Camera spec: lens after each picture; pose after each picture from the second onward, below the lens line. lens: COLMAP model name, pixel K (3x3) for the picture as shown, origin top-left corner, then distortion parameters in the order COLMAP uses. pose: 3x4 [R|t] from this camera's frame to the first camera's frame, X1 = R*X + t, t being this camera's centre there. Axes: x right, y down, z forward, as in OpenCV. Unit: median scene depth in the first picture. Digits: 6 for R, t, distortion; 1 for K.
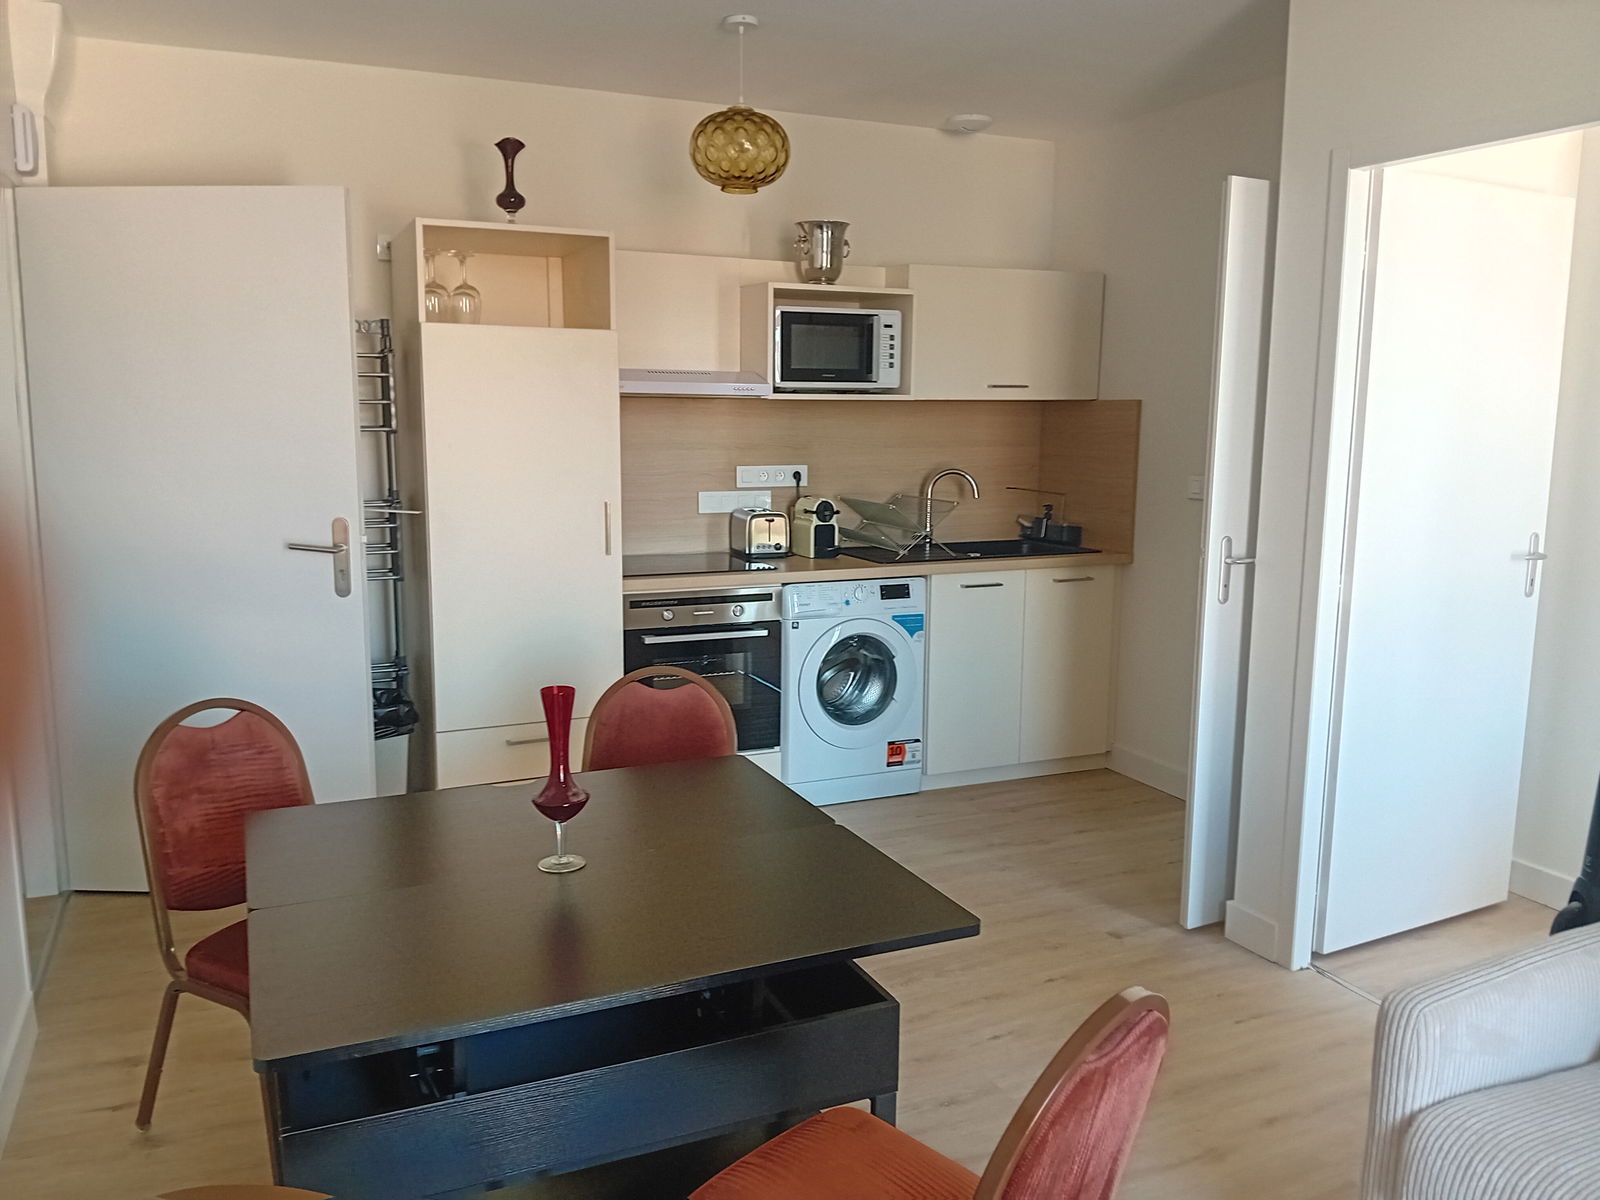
lens RADIAL K [[1253.4, 0, 805.0], [0, 1253.4, 604.4], [0, 0, 1]] dist [0.083194, -0.163264]
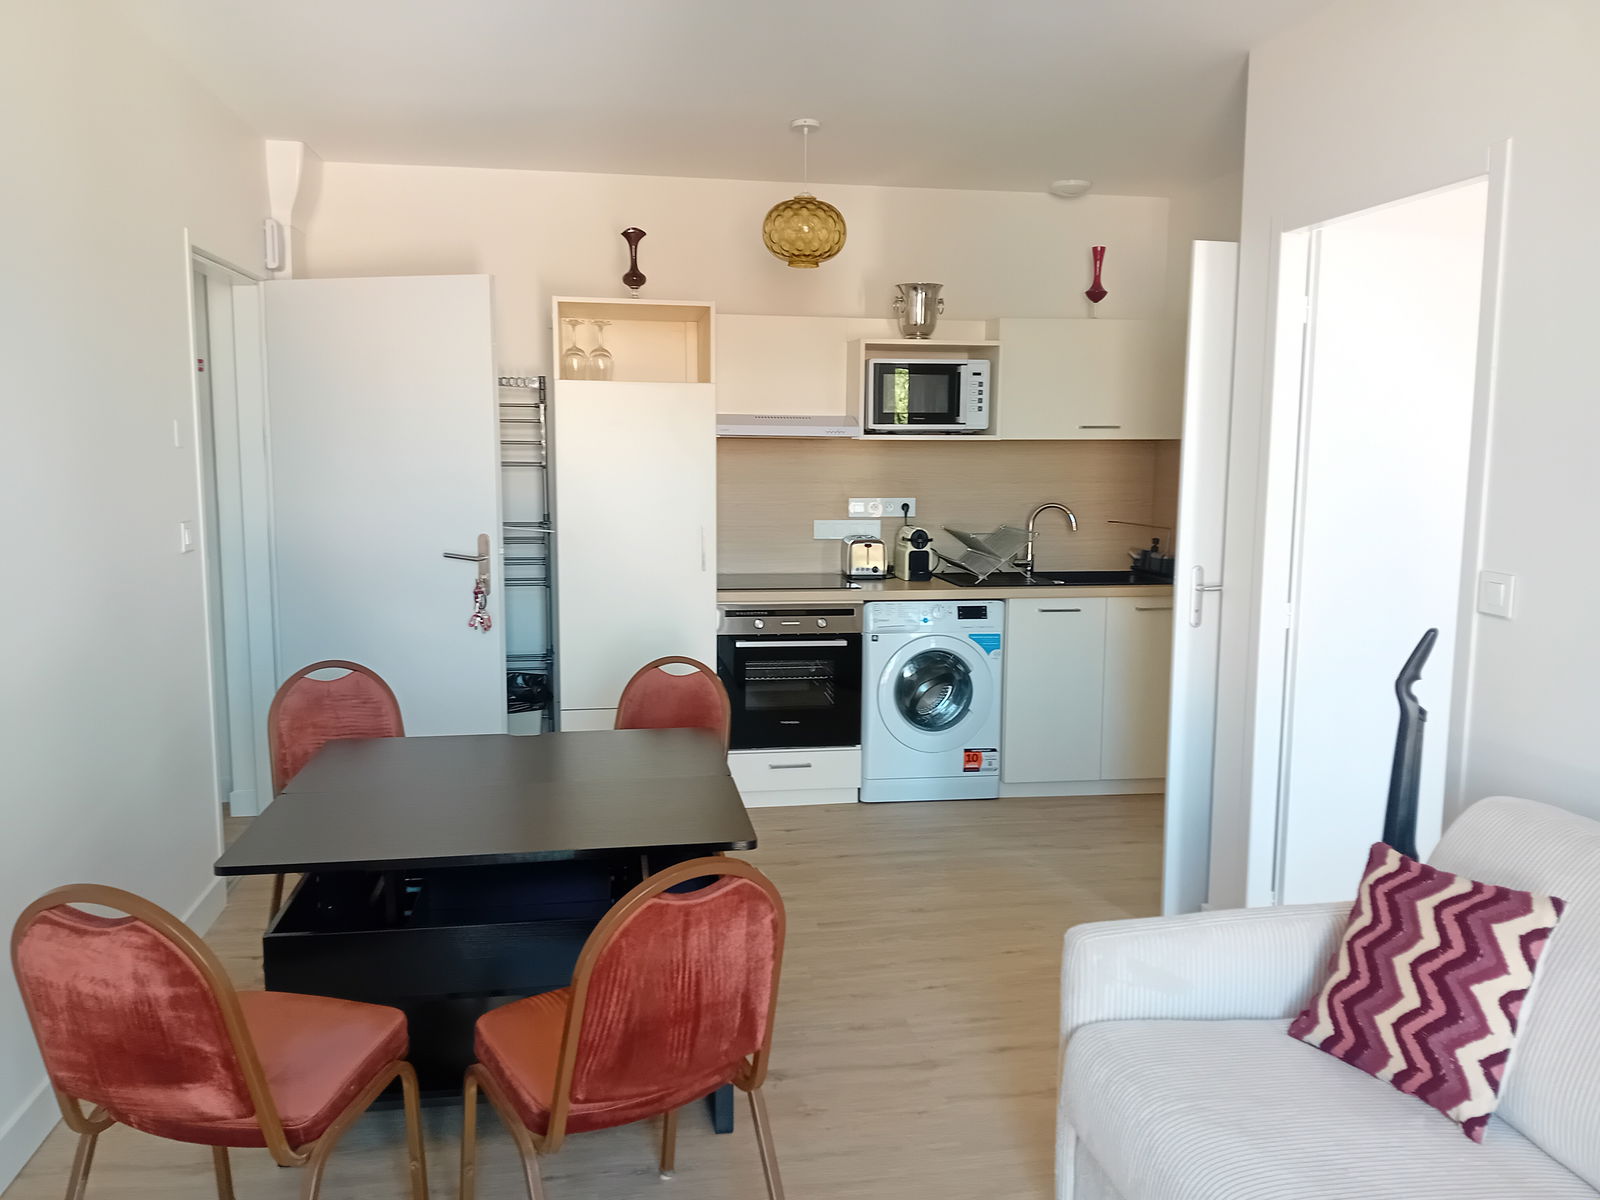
lens RADIAL K [[1253.4, 0, 805.0], [0, 1253.4, 604.4], [0, 0, 1]] dist [0.083194, -0.163264]
pose [[0.965278, 0.033993, -0.259005, 0.215885], [-0.041266, 0.998890, -0.022694, 0.013860], [0.257947, 0.032594, 0.965609, -0.106915]]
